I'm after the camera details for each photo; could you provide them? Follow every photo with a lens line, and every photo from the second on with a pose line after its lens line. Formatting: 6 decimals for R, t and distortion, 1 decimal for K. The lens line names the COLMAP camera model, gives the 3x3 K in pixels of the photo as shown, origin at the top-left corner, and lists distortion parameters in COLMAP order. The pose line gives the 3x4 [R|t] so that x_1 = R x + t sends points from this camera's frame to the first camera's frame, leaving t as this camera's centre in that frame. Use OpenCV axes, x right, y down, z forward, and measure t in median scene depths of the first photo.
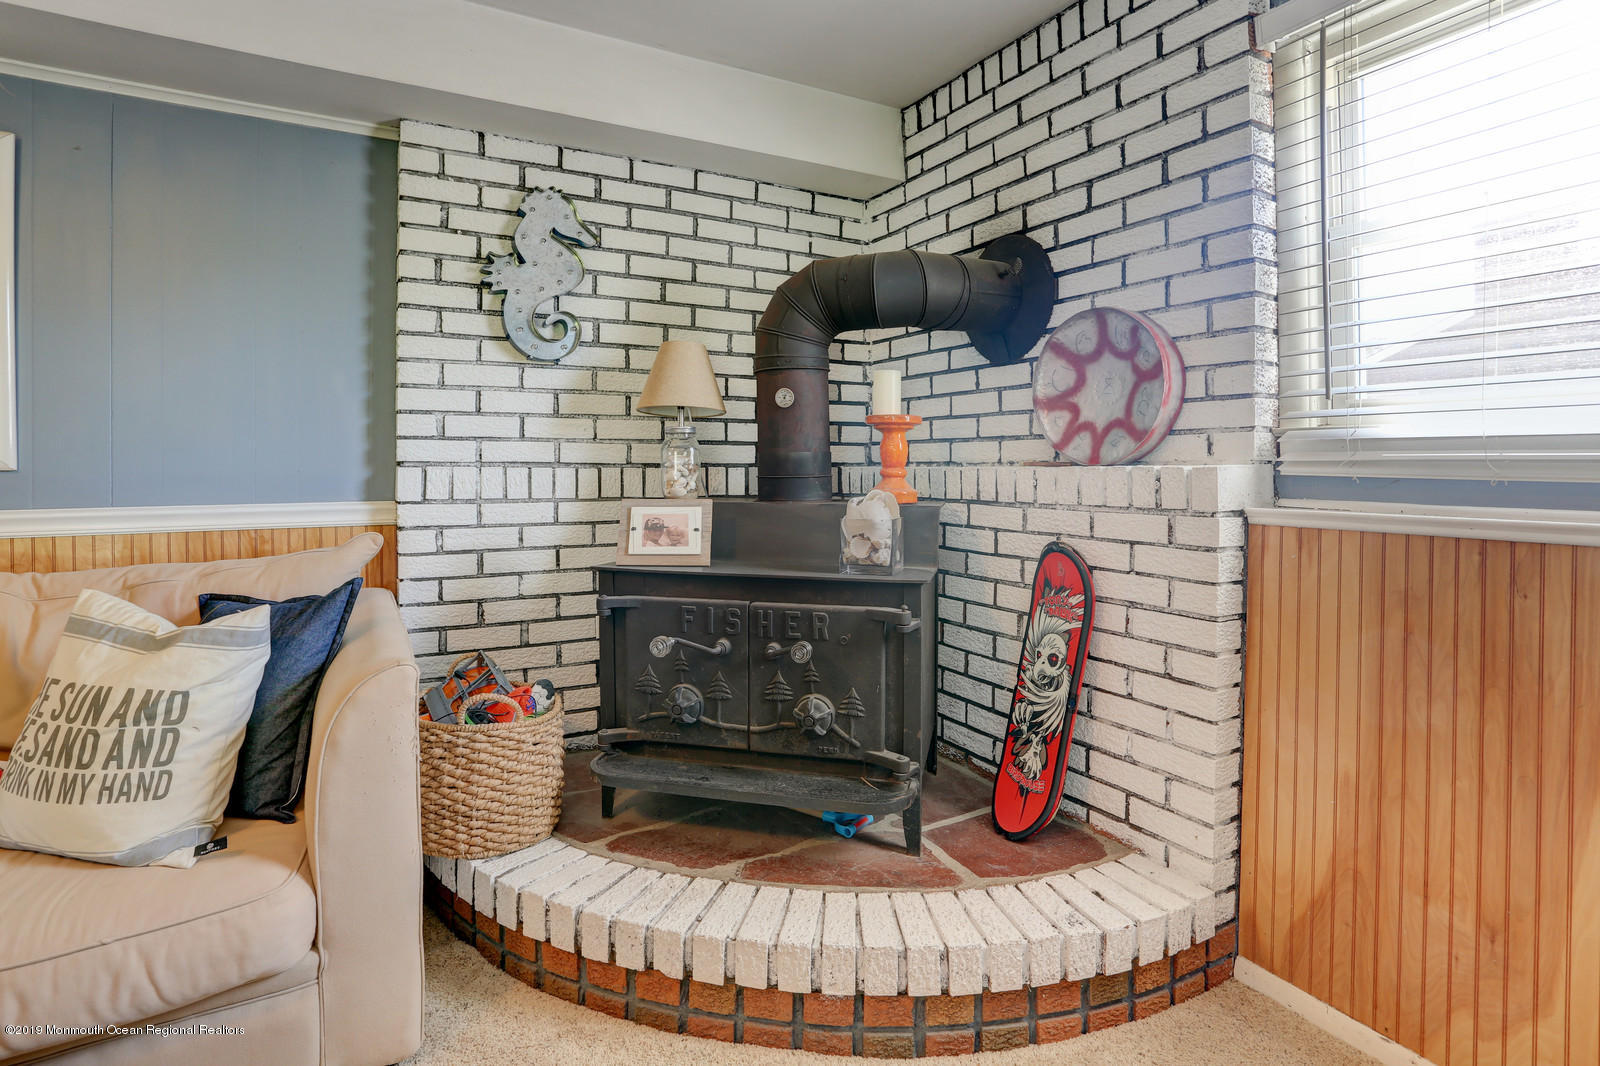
lens RADIAL K [[781.0, 0, 810.3], [0, 781.0, 467.9], [0, 0, 1]] dist [-0.065297, 0.024429]
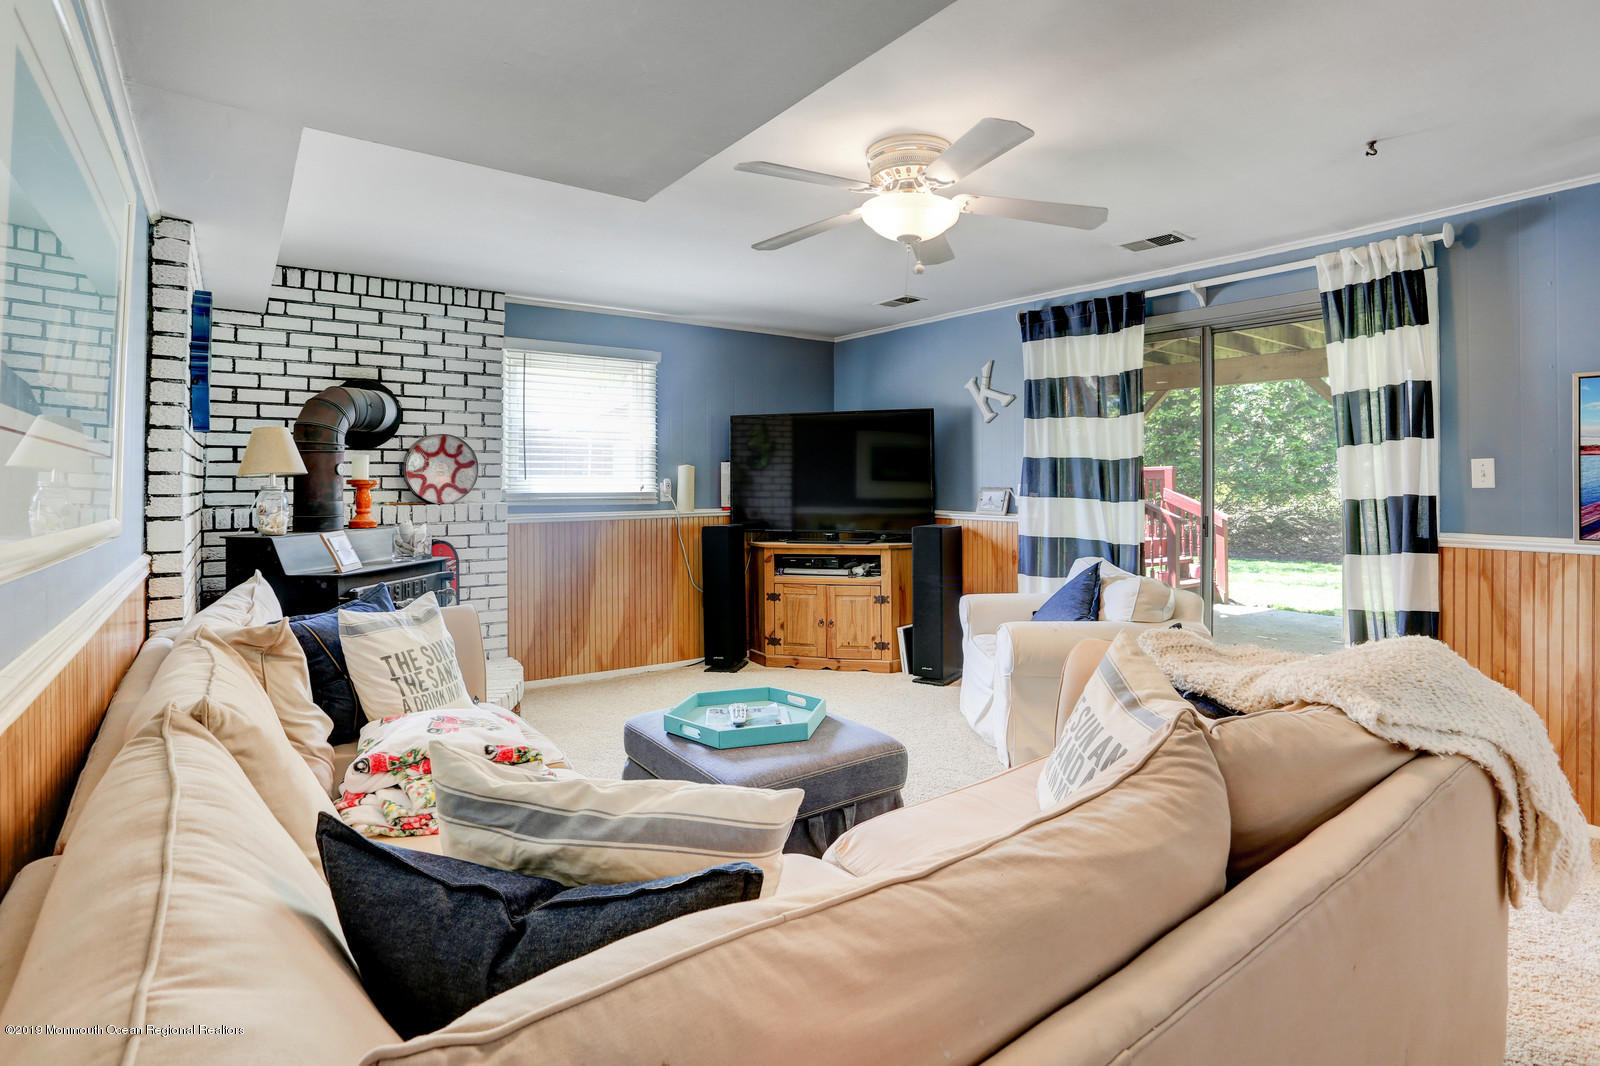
lens RADIAL K [[799.5, 0, 797.2], [0, 799.5, 472.9], [0, 0, 1]] dist [-0.077326, 0.053208]
pose [[-0.109606, 0.007958, 0.993943, -1.846441], [0.010411, 0.999922, -0.006857, -0.061075], [-0.993921, 0.009596, -0.109681, 0.210166]]
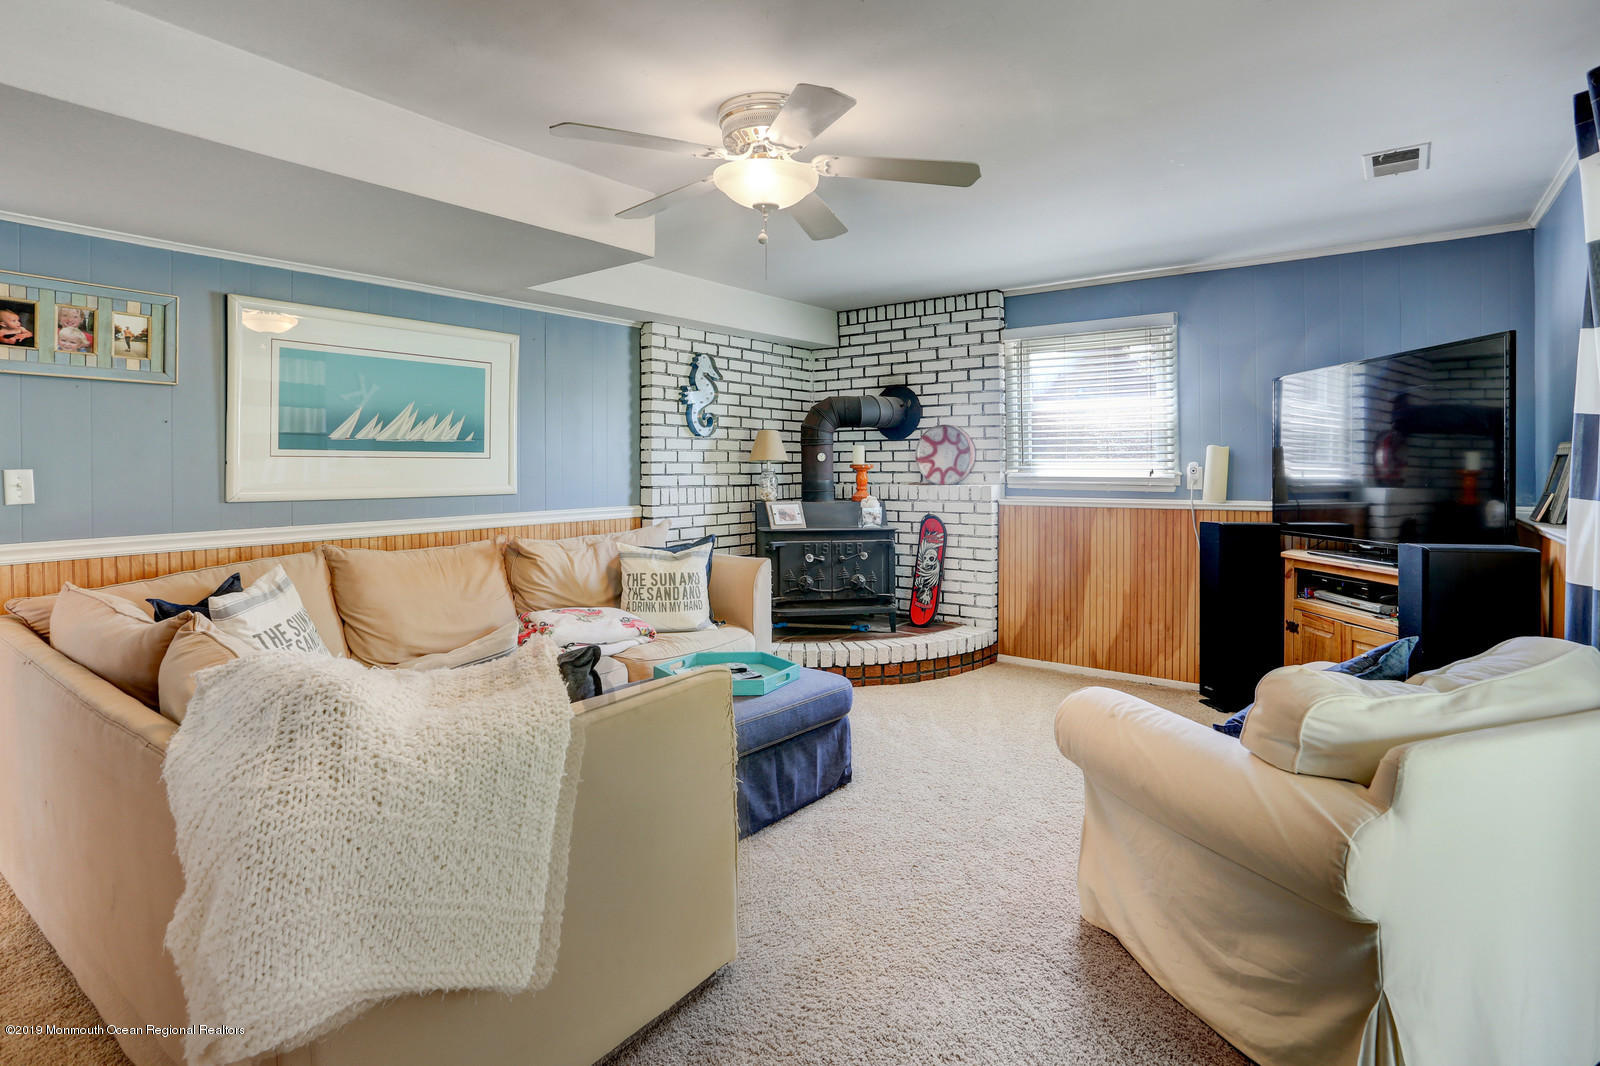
lens RADIAL K [[799.5, 0, 797.2], [0, 799.5, 472.9], [0, 0, 1]] dist [-0.077326, 0.053208]
pose [[0.919198, -0.007402, 0.393727, -1.052157], [0.006791, 0.999973, 0.002944, -0.050027], [-0.393738, -0.000032, 0.919223, -1.178401]]
